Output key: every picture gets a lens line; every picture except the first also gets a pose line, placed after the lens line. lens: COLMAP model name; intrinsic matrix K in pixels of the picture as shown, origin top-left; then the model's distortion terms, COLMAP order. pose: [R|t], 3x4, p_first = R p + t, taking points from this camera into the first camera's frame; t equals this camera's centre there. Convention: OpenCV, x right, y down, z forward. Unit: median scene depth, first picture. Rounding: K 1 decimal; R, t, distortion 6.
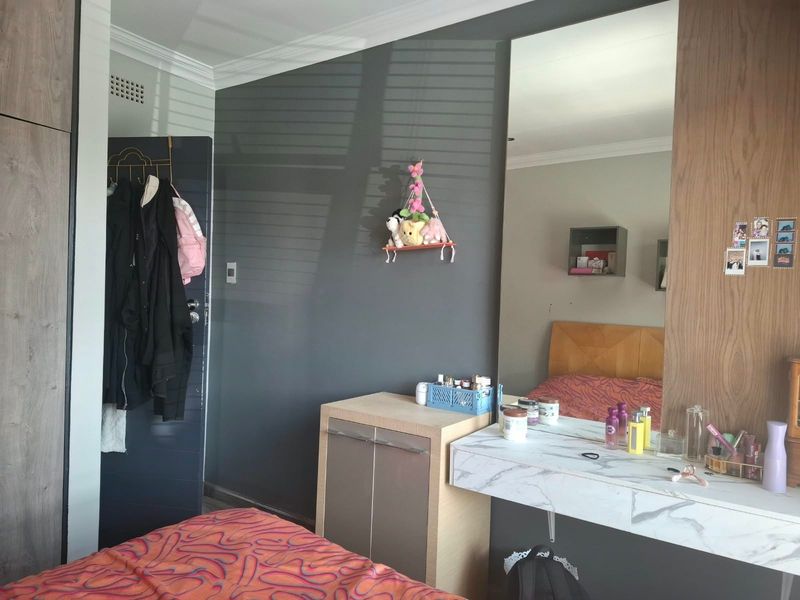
lens RADIAL K [[596.1, 0, 400.0], [0, 596.1, 300.0], [0, 0, 1]] dist [0.087678, -0.099216]
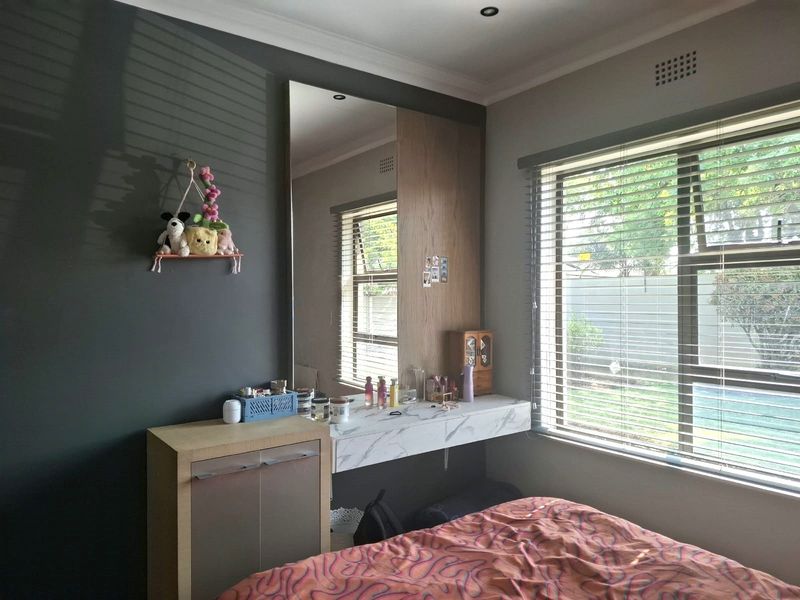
lens RADIAL K [[596.1, 0, 400.0], [0, 596.1, 300.0], [0, 0, 1]] dist [0.087678, -0.099216]
pose [[0.244128, -0.030192, 0.969273, -1.044126], [0.032229, 0.999216, 0.023007, -0.044277], [-0.969207, 0.025623, 0.244909, 0.633138]]
